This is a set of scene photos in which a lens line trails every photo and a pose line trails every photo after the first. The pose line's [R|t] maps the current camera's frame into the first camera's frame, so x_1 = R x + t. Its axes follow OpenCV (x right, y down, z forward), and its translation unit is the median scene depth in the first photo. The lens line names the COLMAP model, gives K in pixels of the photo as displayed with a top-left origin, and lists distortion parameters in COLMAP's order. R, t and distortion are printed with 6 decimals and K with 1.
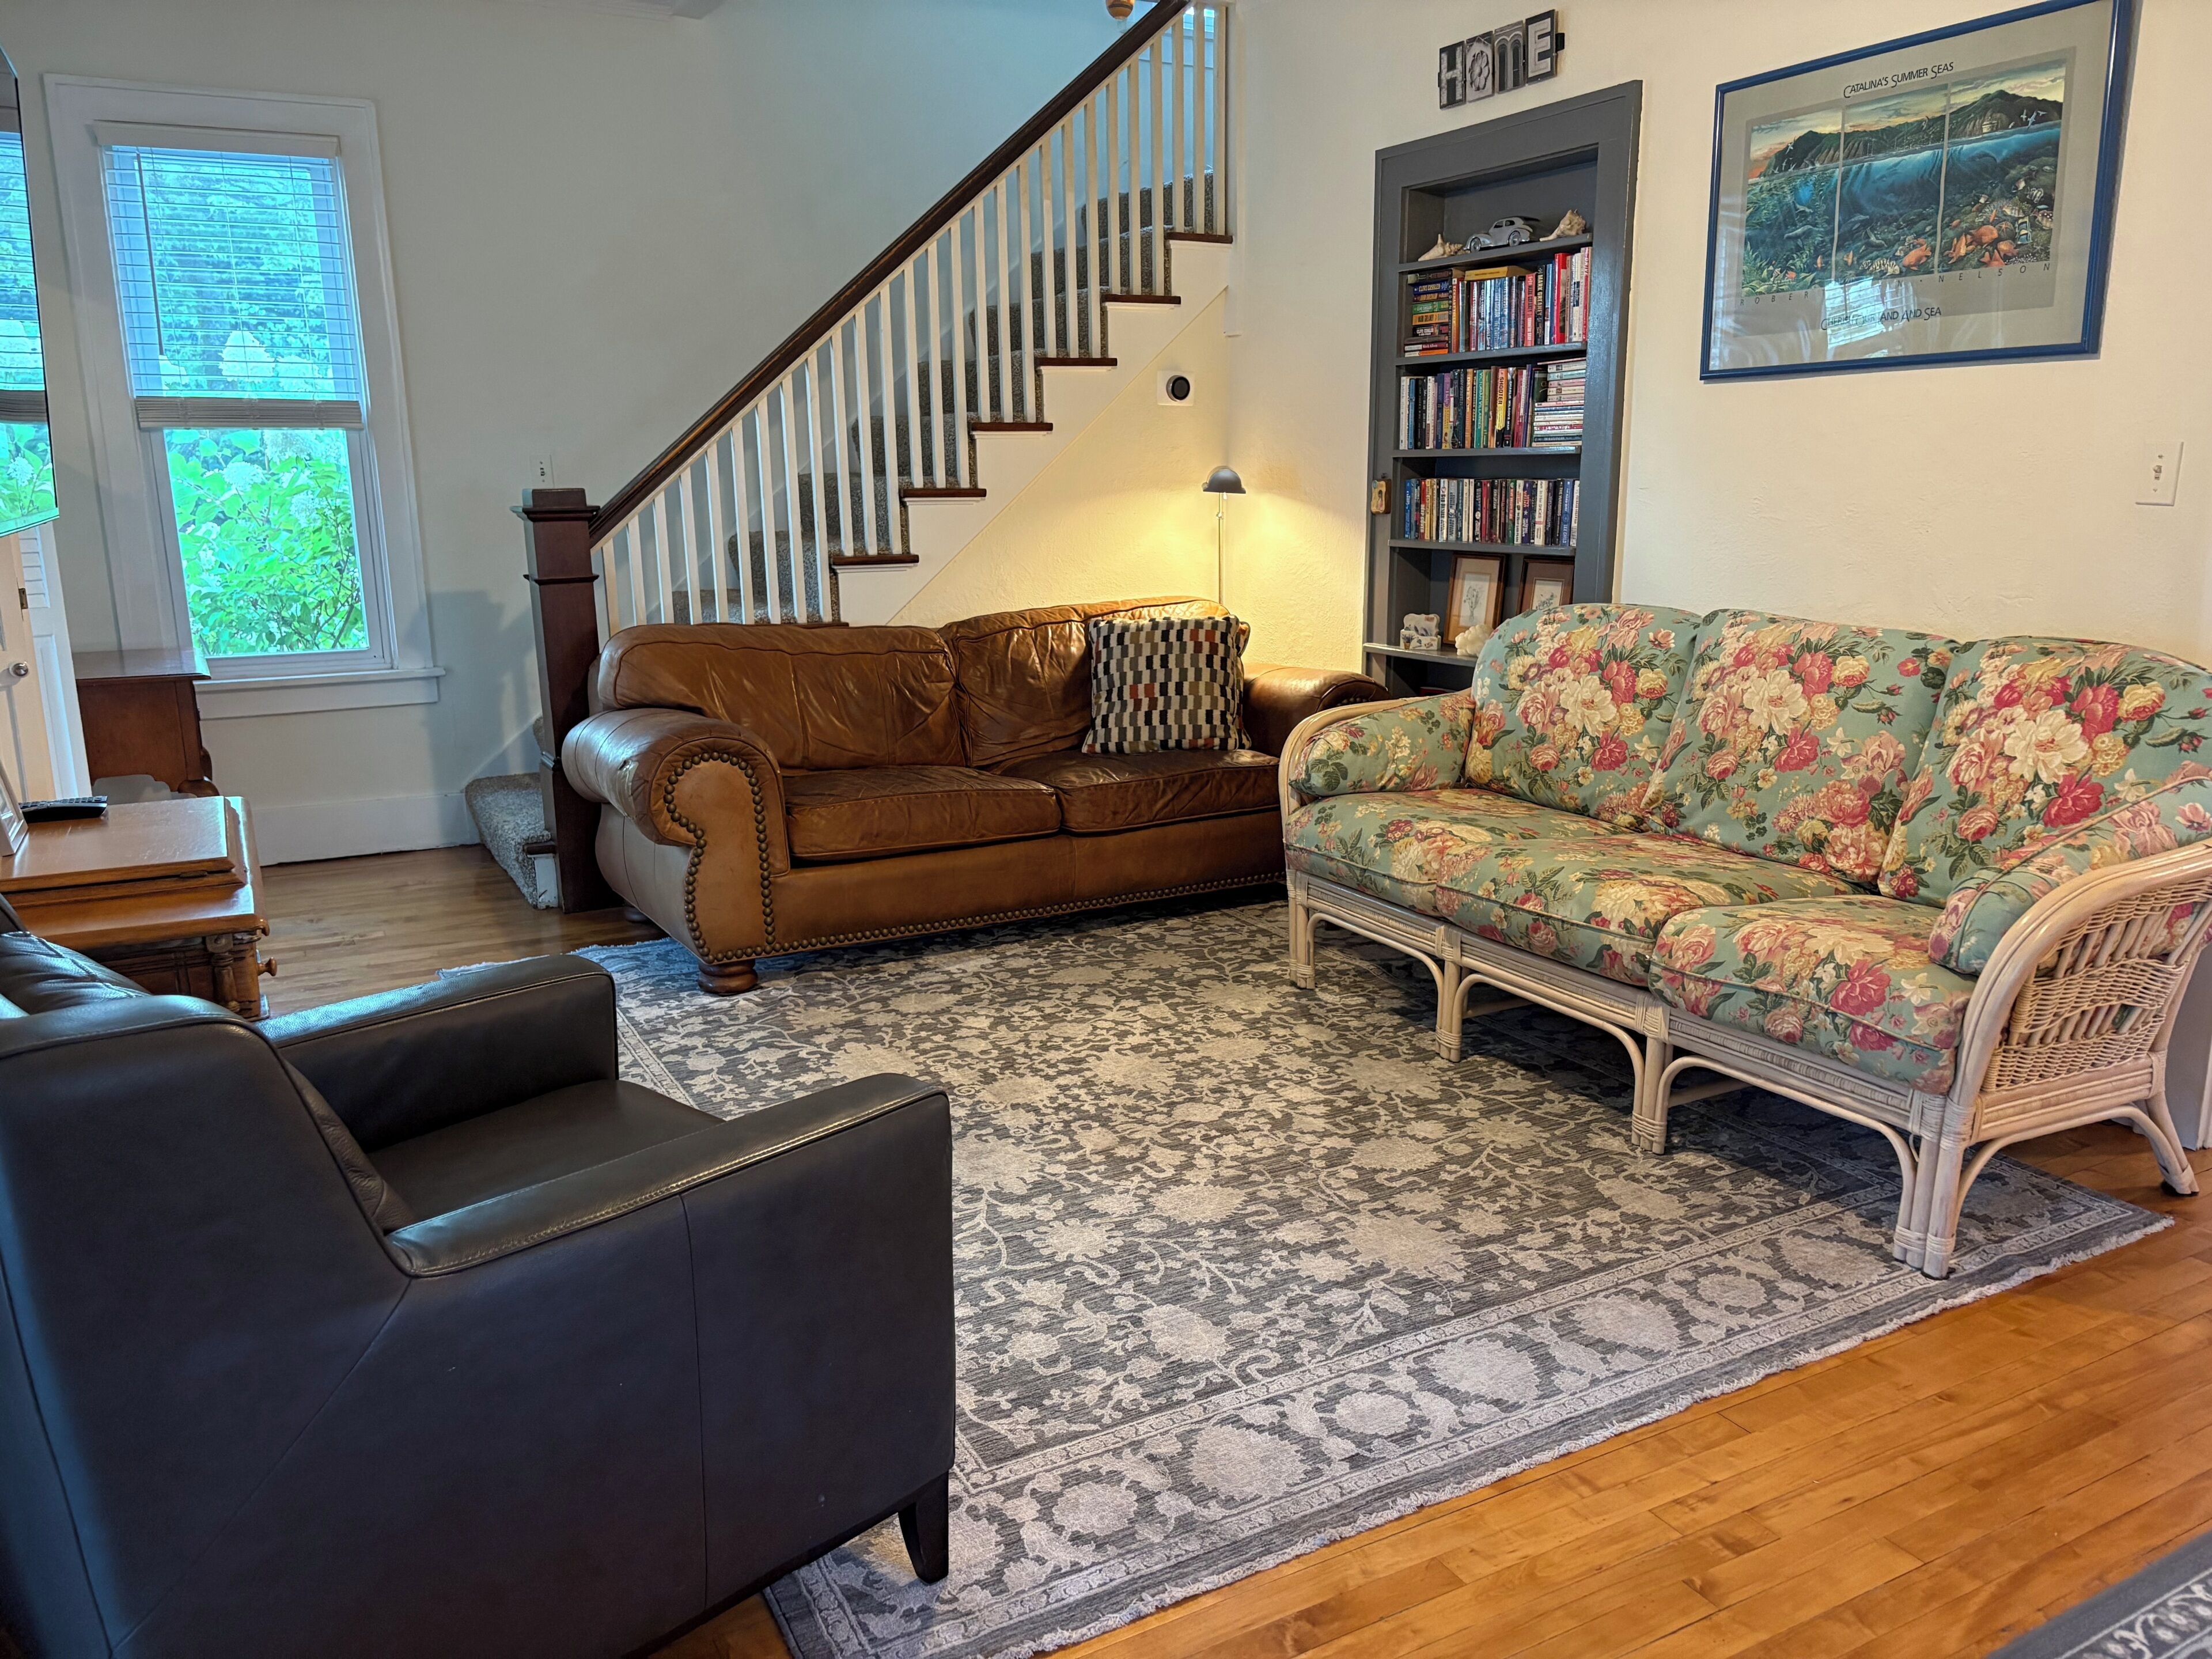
lens RADIAL K [[1701.8, 0, 1107.6], [0, 1701.8, 816.2], [0, 0, 1]] dist [0.062969, -0.029700]
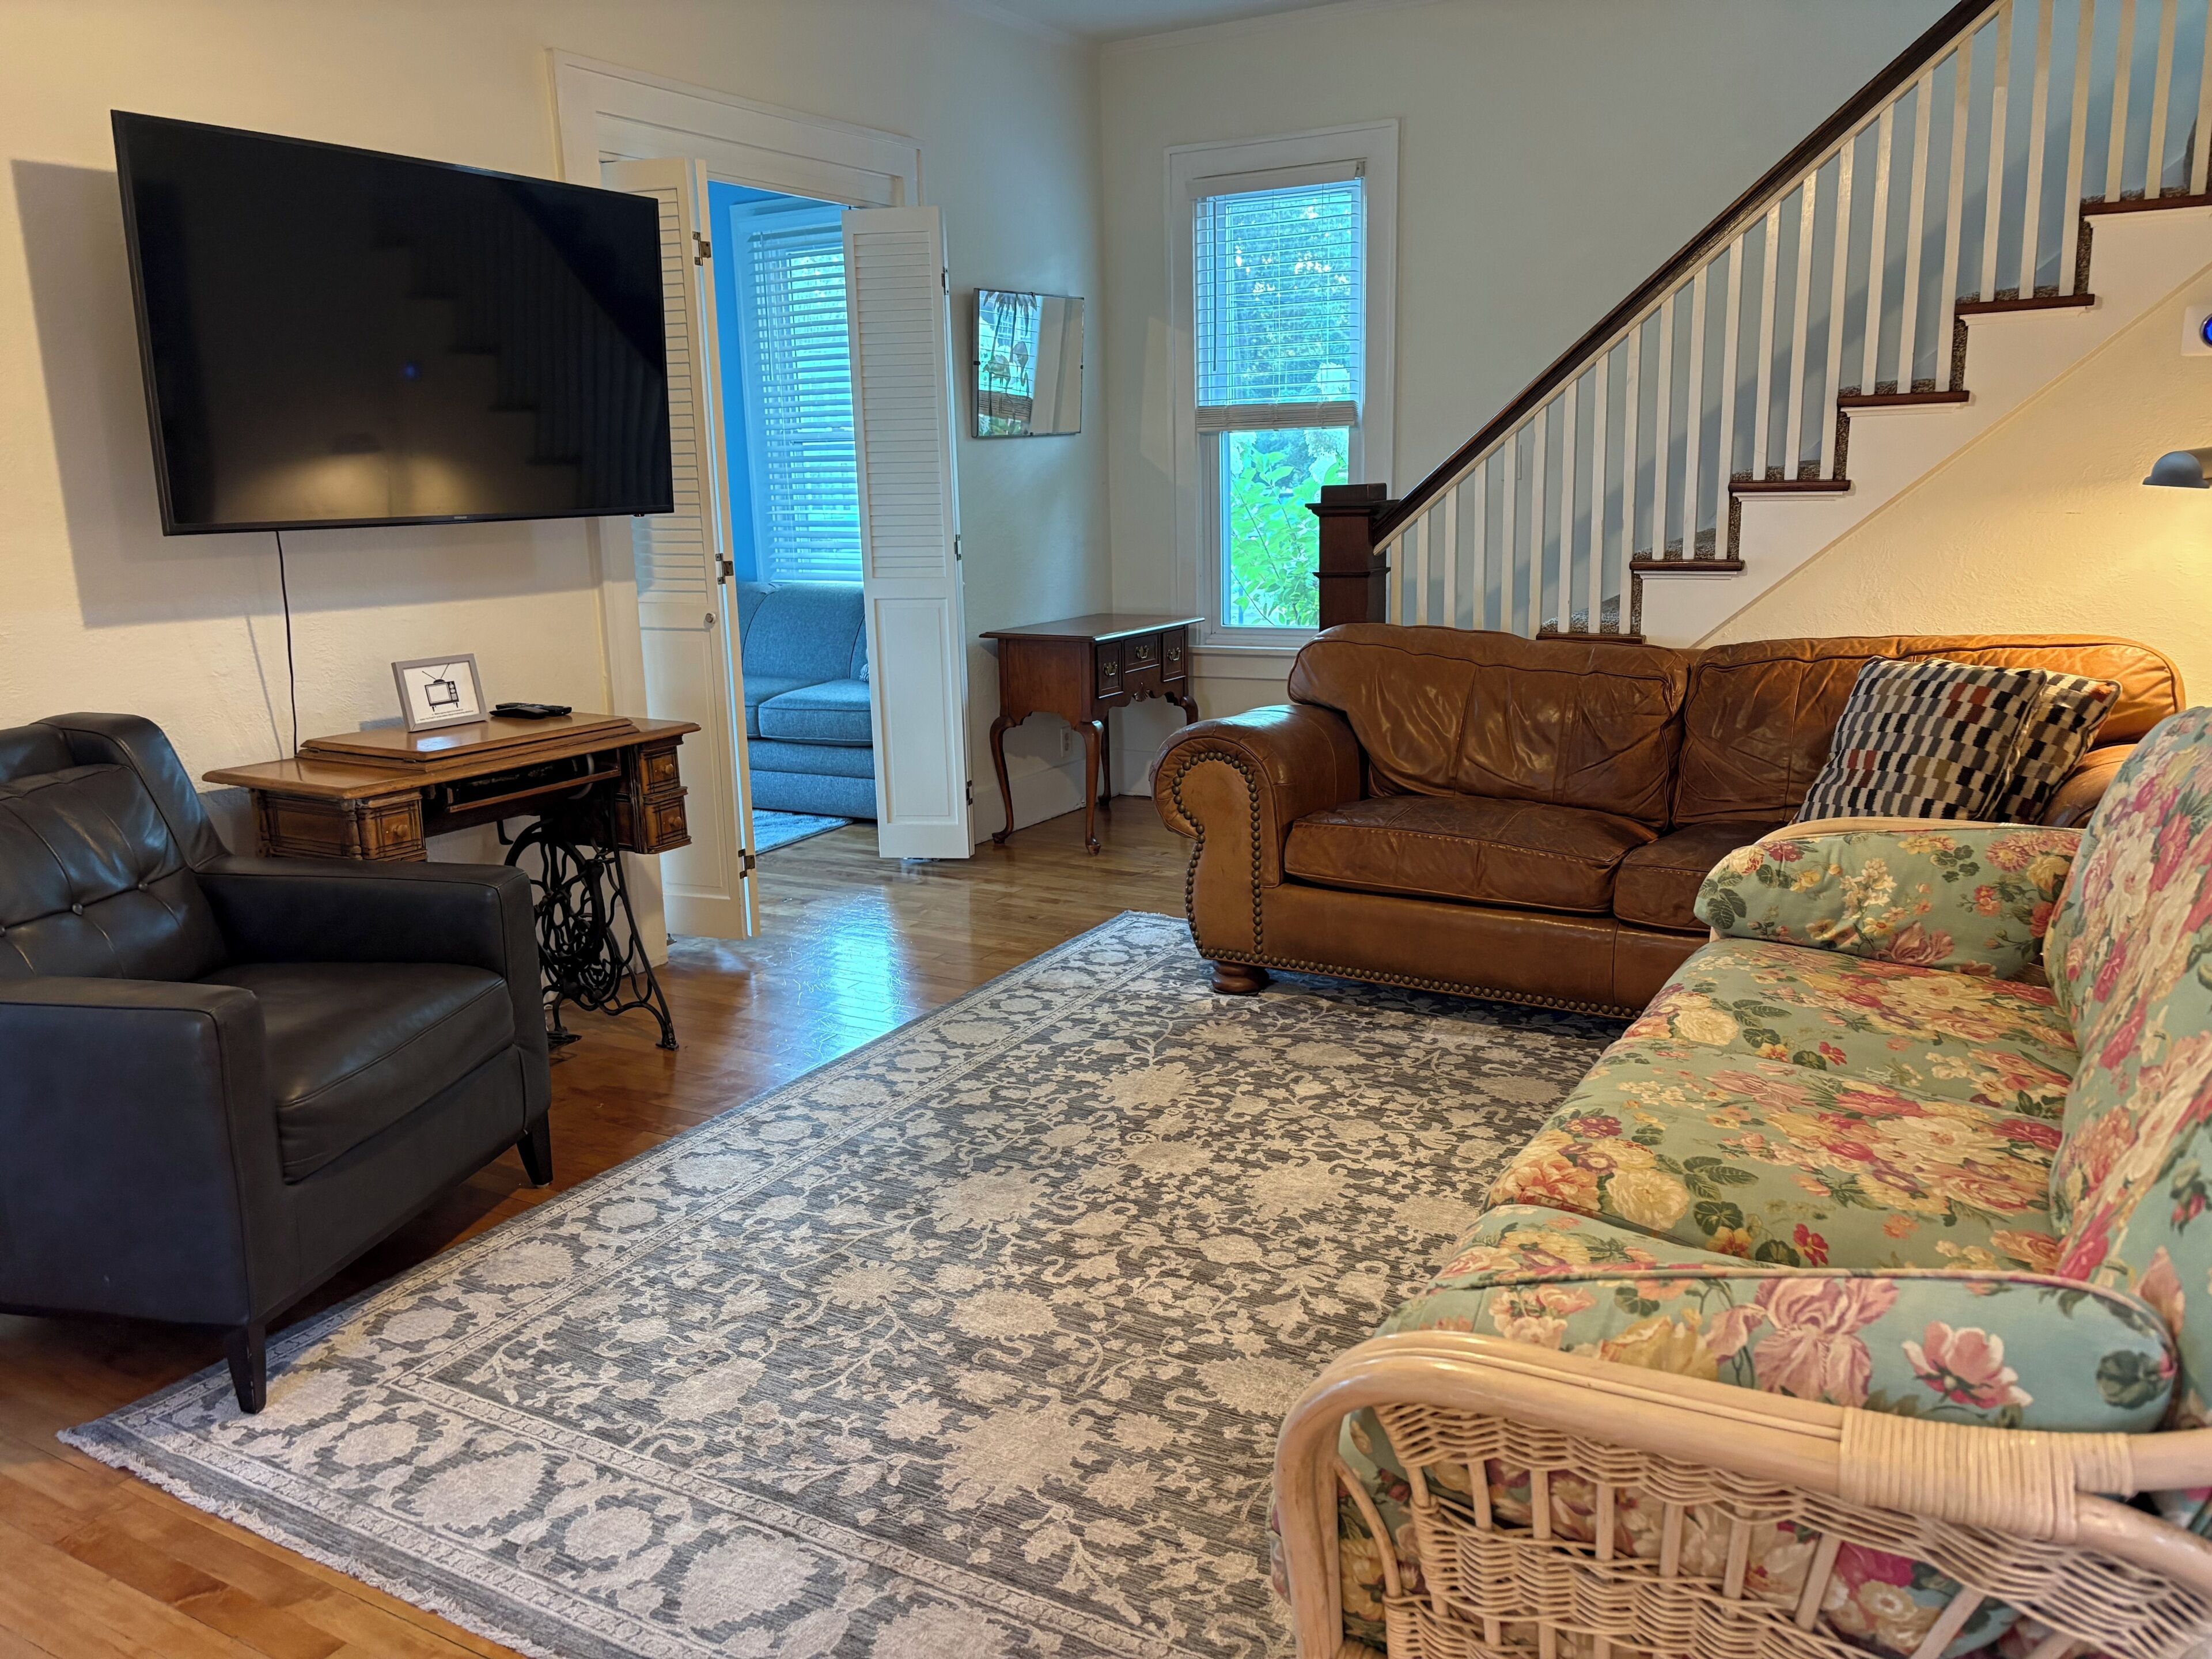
lens RADIAL K [[1701.8, 0, 1083.1], [0, 1701.8, 782.5], [0, 0, 1]] dist [0.062969, -0.029700]
pose [[0.510950, 0.156390, -0.845265, 0.615491], [-0.156582, 0.983793, 0.087368, -0.099813], [0.845229, 0.087713, 0.527157, 0.432943]]
